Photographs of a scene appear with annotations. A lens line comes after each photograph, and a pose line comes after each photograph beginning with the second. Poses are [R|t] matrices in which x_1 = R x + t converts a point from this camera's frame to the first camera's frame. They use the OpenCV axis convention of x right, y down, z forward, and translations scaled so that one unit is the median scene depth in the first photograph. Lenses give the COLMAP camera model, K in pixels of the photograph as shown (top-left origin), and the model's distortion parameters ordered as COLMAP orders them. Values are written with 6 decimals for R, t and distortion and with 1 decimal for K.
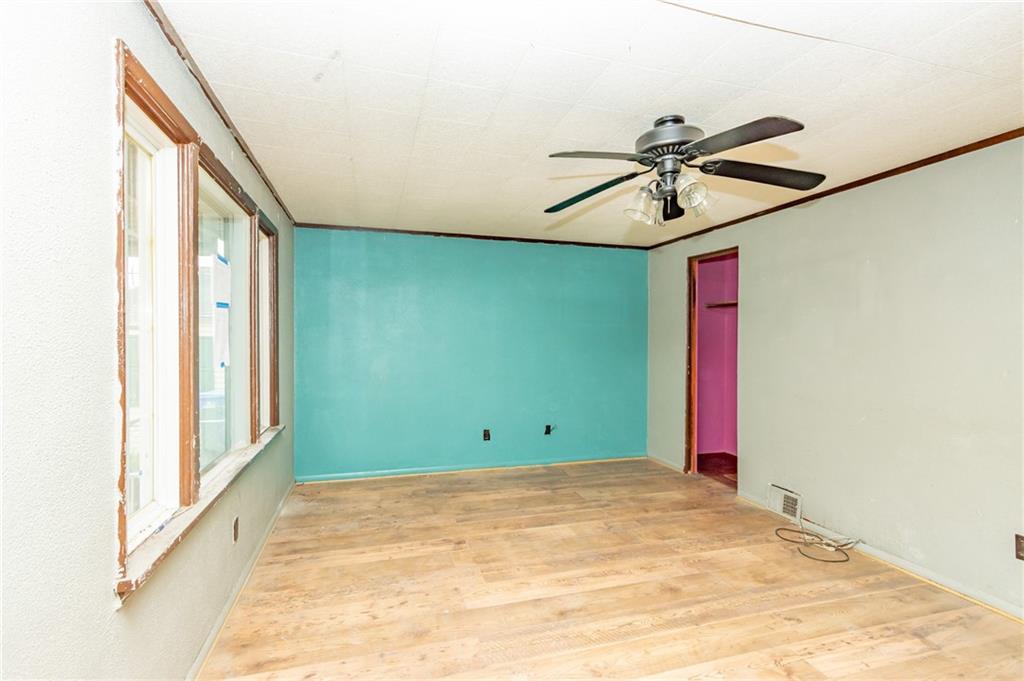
lens RADIAL K [[468.7, 0, 497.8], [0, 468.7, 343.1], [0, 0, 1]] dist [0.008922, -0.000589]
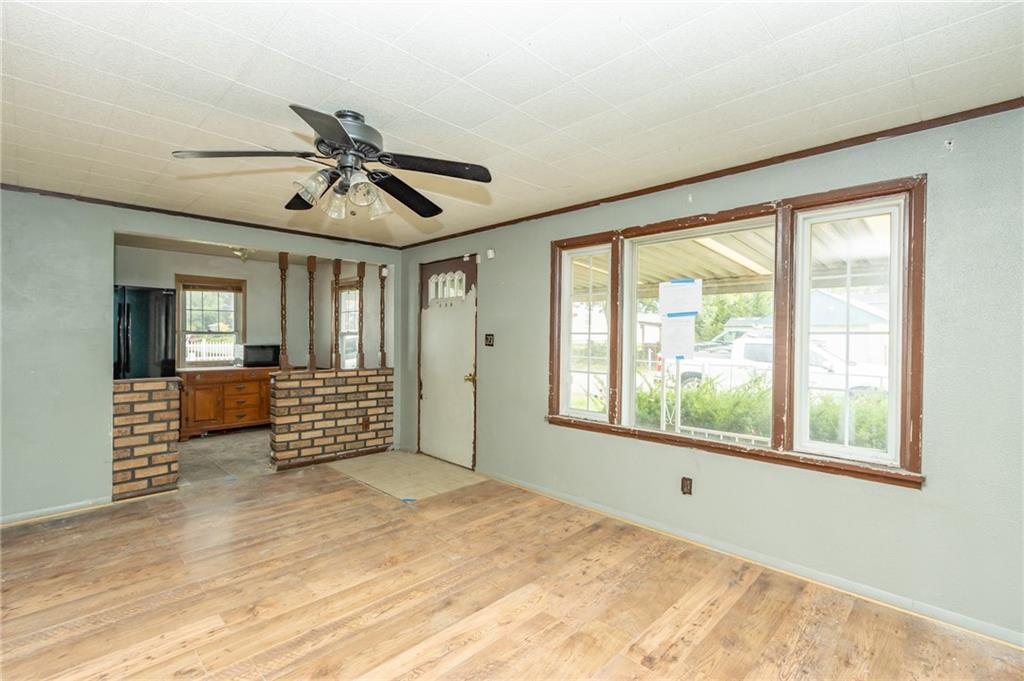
lens RADIAL K [[468.7, 0, 512.6], [0, 468.7, 342.3], [0, 0, 1]] dist [0.008922, -0.000589]
pose [[-0.862595, -0.007232, -0.505843, 0.496548], [-0.016417, 0.999771, 0.013701, -0.011288], [0.505629, 0.020122, -0.862517, 1.789467]]
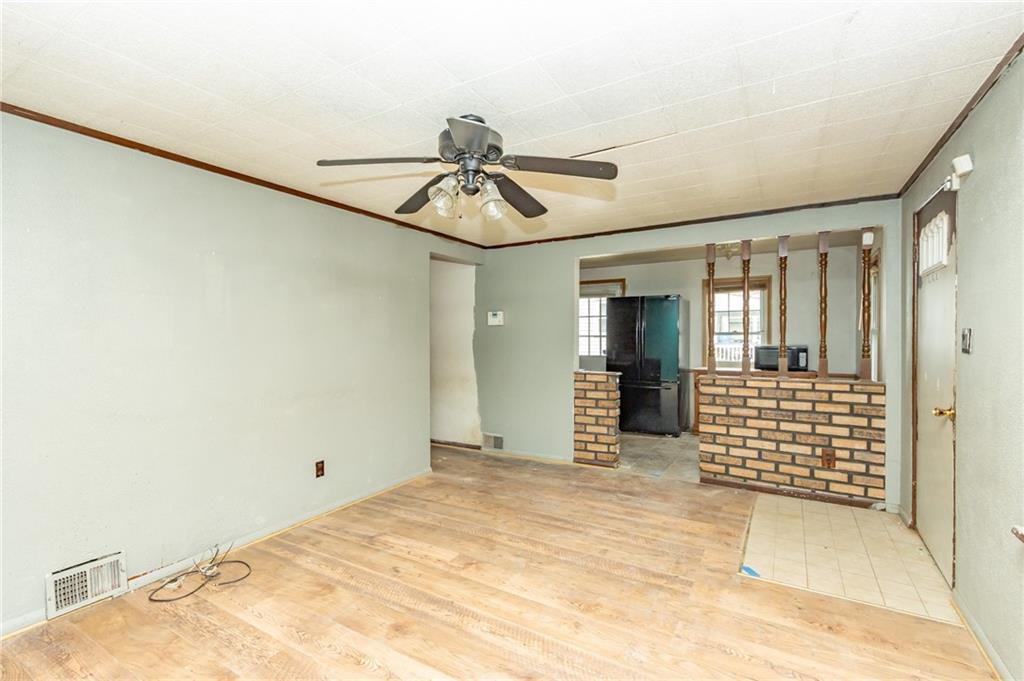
lens RADIAL K [[468.7, 0, 494.0], [0, 468.7, 336.7], [0, 0, 1]] dist [0.008922, -0.000589]
pose [[-0.675883, -0.002390, 0.737005, -0.379949], [0.005969, 0.999944, 0.008717, -0.014103], [-0.736984, 0.010291, -0.675831, 1.453906]]
